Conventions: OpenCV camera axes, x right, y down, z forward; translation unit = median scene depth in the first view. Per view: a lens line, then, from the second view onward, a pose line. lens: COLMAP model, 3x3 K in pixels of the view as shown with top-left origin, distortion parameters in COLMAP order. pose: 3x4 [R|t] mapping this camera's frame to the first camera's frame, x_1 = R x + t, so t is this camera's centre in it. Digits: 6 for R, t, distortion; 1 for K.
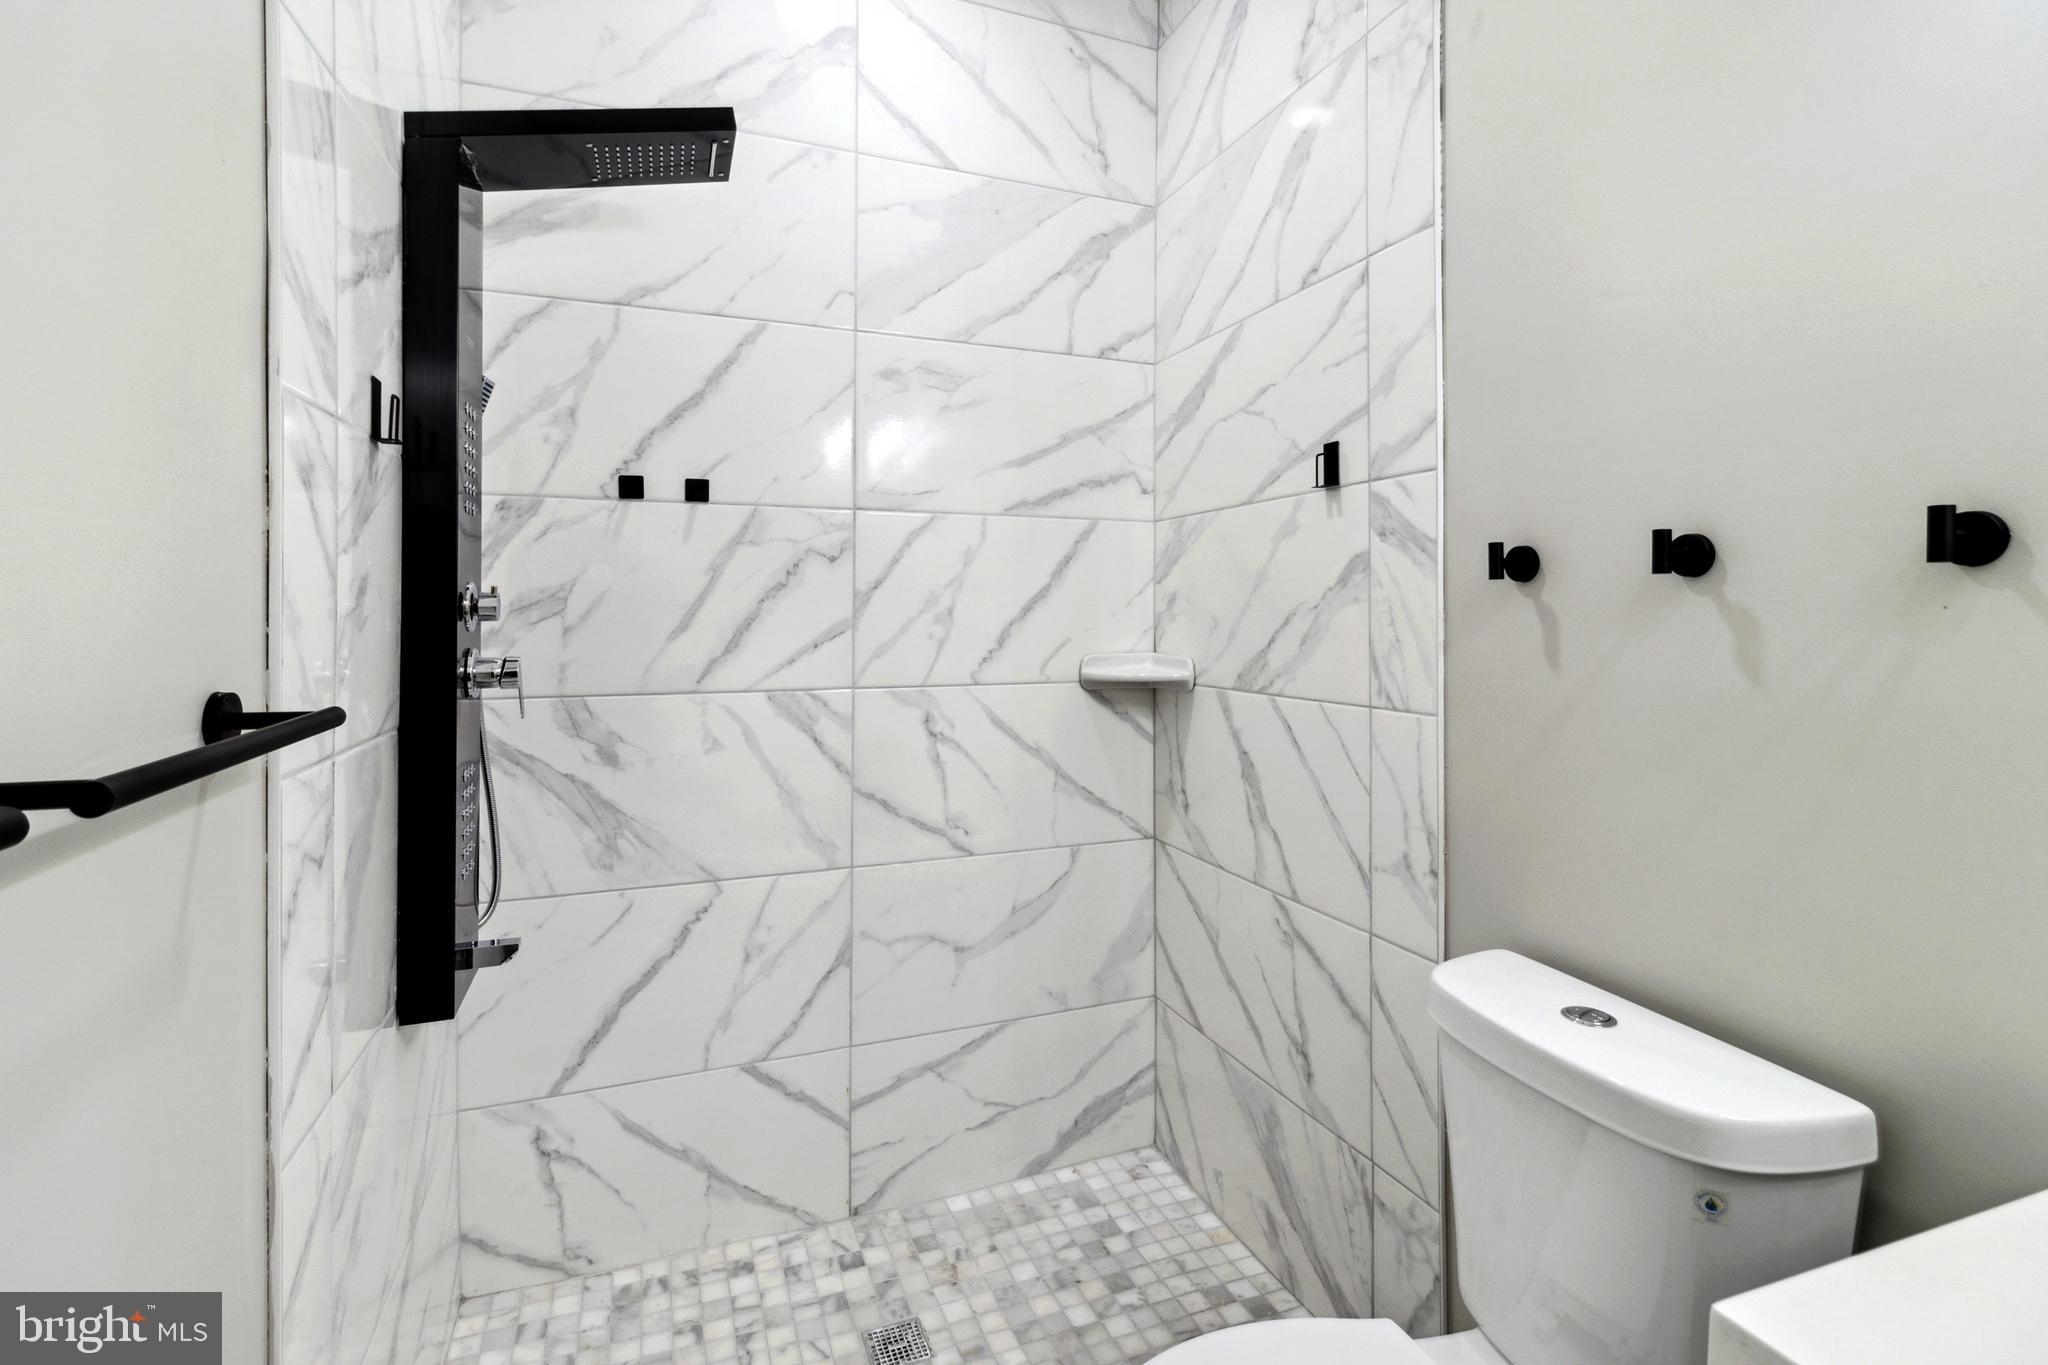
lens RADIAL K [[958.4, 0, 1020.7], [0, 958.4, 600.2], [0, 0, 1]] dist [-0.000818, 0.000716]
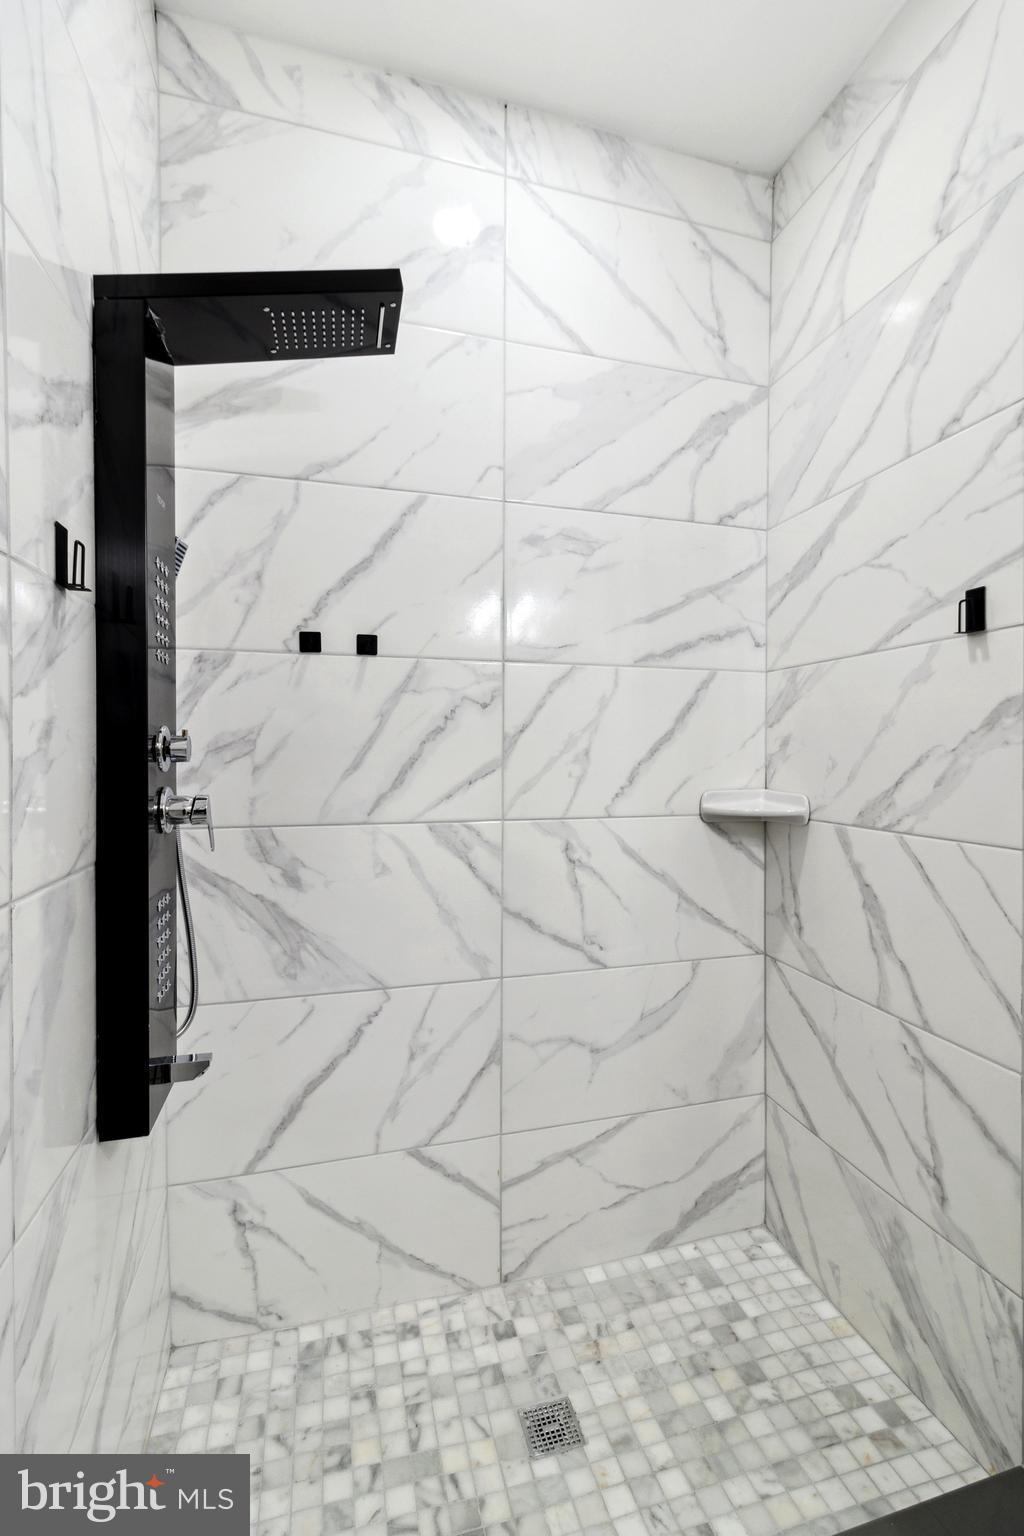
lens RADIAL K [[707.8, 0, 537.3], [0, 707.8, 758.7], [0, 0, 1]] dist [0.001535, -0.000111]
pose [[0.996339, 0.003236, -0.085435, -0.067796], [-0.001050, 0.999671, 0.025616, -0.002133], [0.085489, -0.025433, 0.996014, 0.187649]]
